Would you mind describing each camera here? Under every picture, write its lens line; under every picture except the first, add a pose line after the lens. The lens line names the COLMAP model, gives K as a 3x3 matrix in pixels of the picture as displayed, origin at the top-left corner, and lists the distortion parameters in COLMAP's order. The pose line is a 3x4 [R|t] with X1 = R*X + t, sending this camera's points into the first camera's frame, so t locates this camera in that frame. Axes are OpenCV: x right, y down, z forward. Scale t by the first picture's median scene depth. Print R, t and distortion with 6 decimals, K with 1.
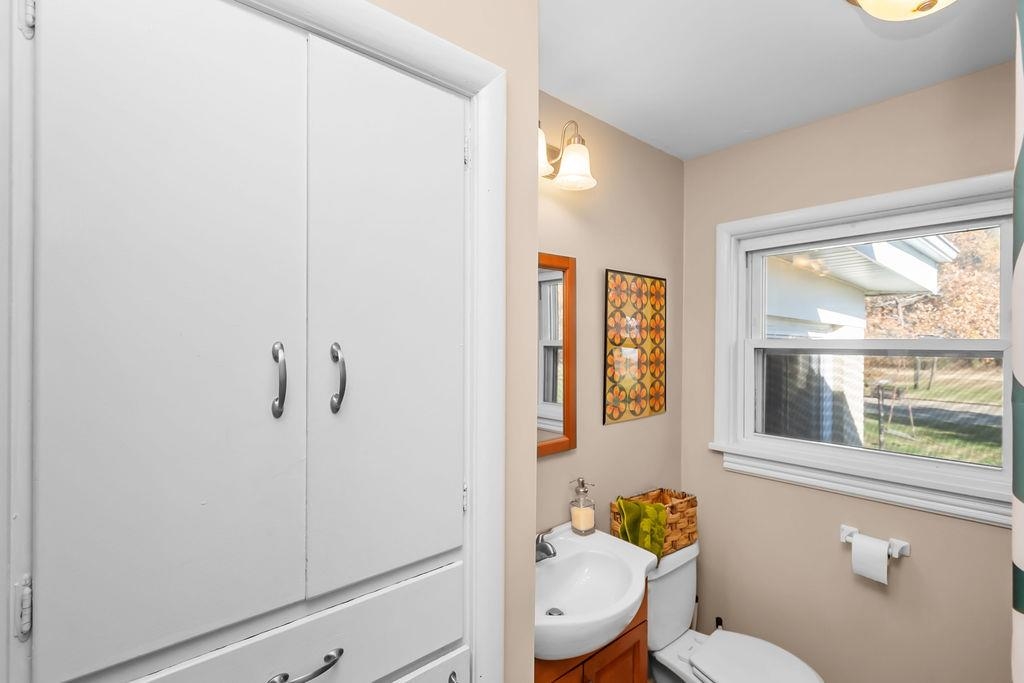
lens RADIAL K [[468.6, 0, 510.2], [0, 468.6, 340.1], [0, 0, 1]] dist [0.000740, 0.000771]
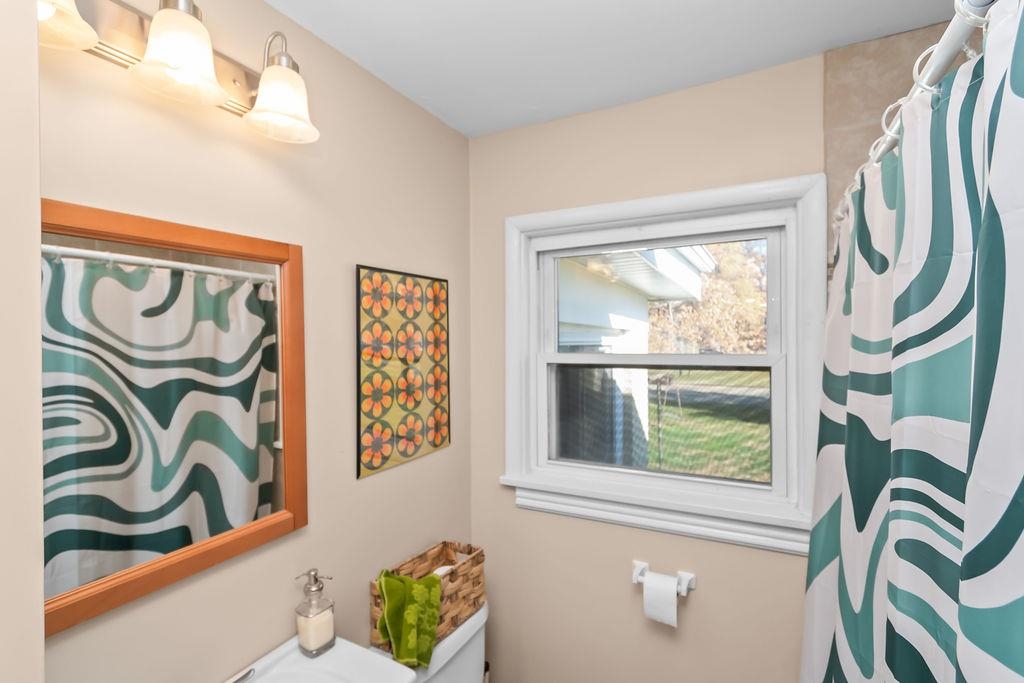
lens RADIAL K [[468.6, 0, 512.8], [0, 468.6, 342.7], [0, 0, 1]] dist [0.000740, 0.000771]
pose [[0.931569, -0.018462, 0.363097, 0.155655], [0.014480, 0.999801, 0.013686, -0.035516], [-0.363277, -0.007492, 0.931651, 0.225274]]
